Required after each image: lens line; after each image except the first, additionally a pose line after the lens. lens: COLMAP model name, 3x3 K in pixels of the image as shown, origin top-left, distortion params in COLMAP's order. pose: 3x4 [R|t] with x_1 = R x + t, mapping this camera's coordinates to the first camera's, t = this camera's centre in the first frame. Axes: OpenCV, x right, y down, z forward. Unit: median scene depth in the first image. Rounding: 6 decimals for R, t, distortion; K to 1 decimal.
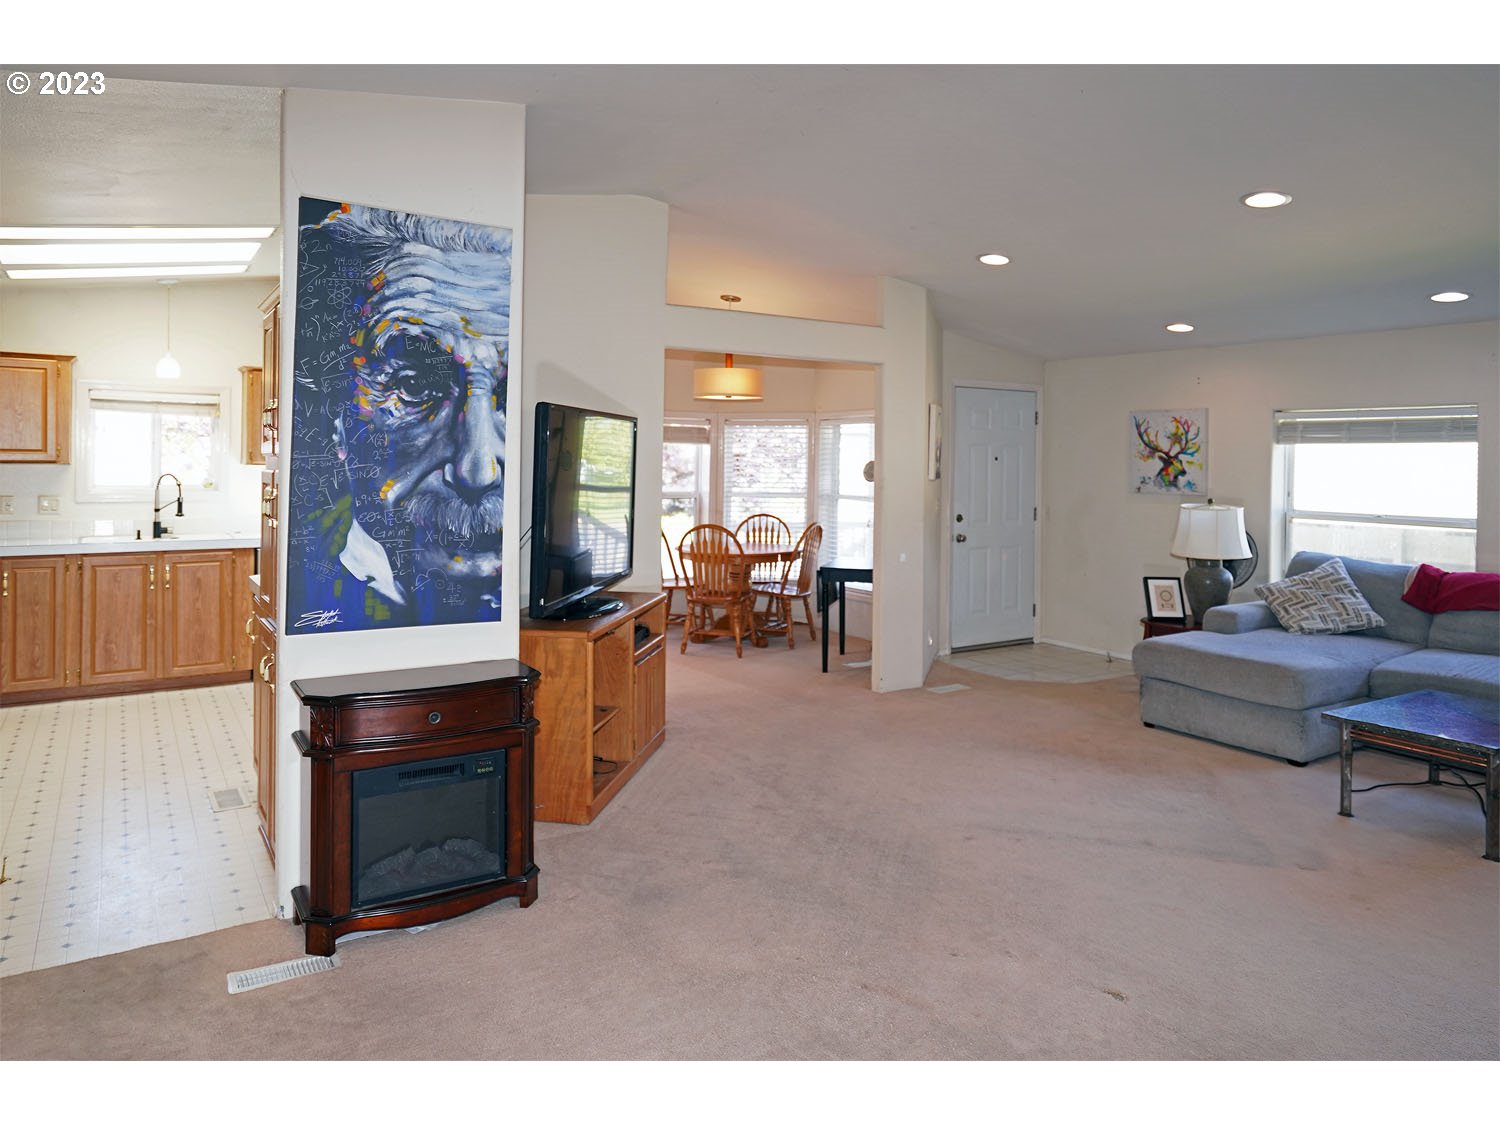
lens RADIAL K [[1103.0, 0, 760.2], [0, 1103.0, 470.0], [0, 0, 1]] dist [-0.024601, 0.040910]
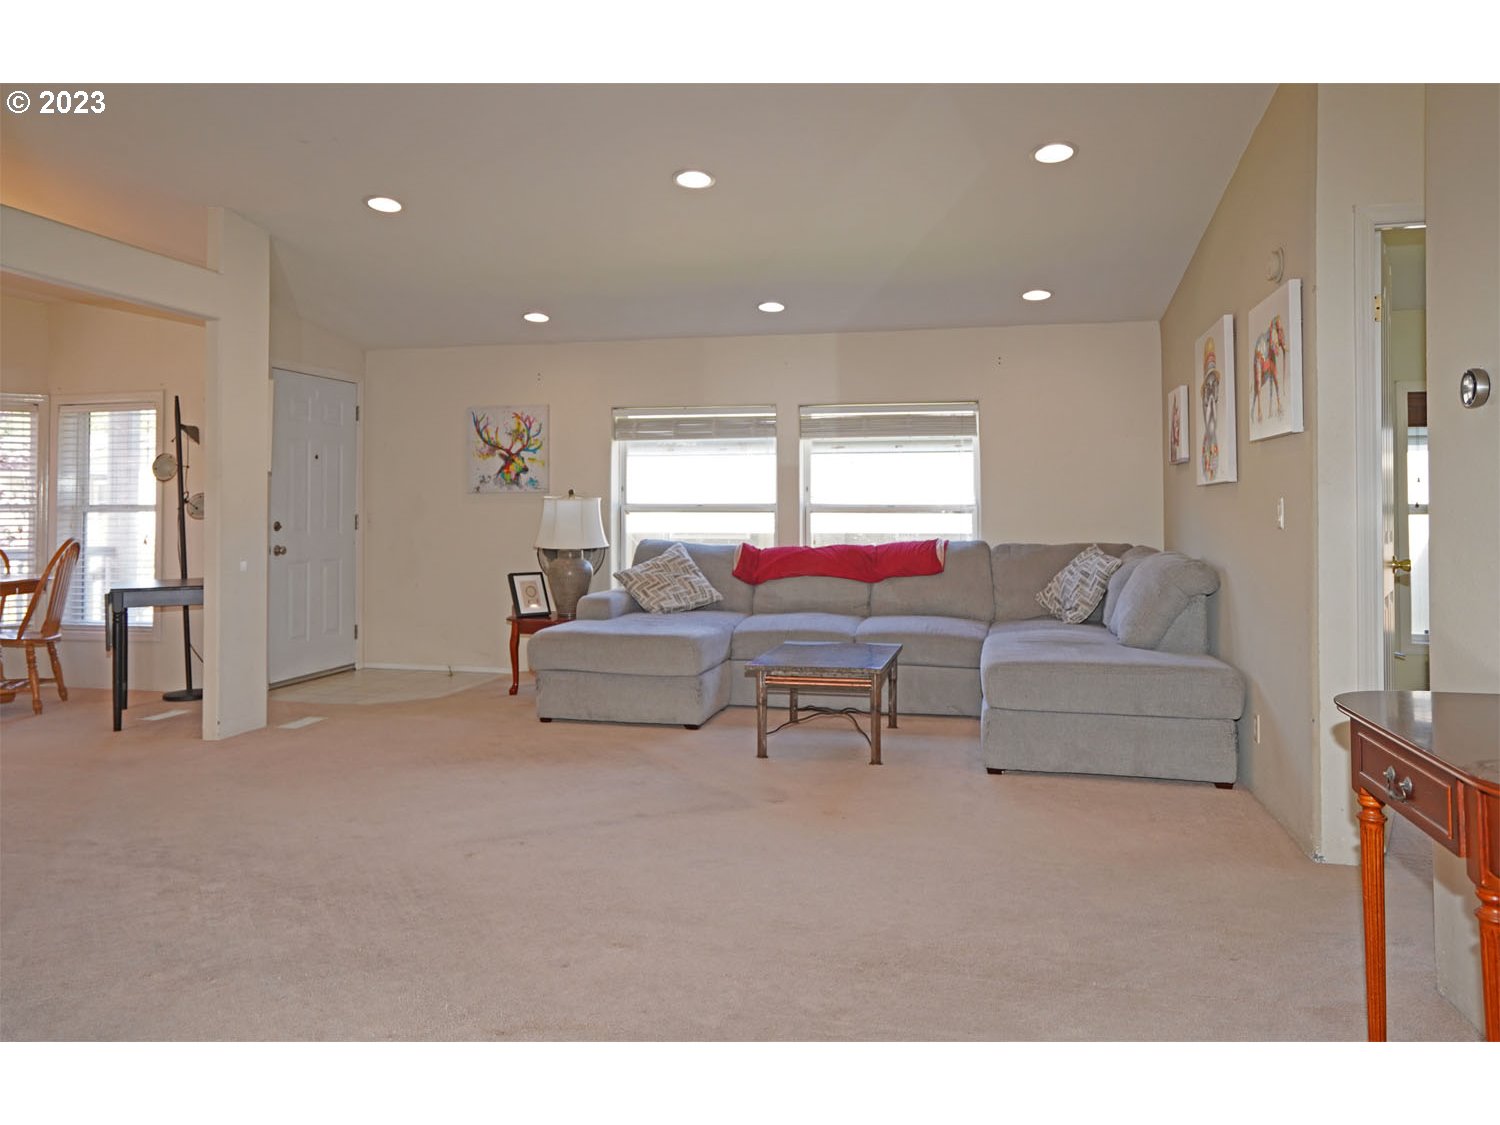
lens RADIAL K [[1103.0, 0, 745.1], [0, 1103.0, 521.5], [0, 0, 1]] dist [-0.024601, 0.040910]
pose [[0.693458, -0.012364, 0.720390, -0.198498], [0.033648, 0.999318, -0.015238, 0.073732], [-0.719710, 0.034806, 0.693401, 0.189301]]
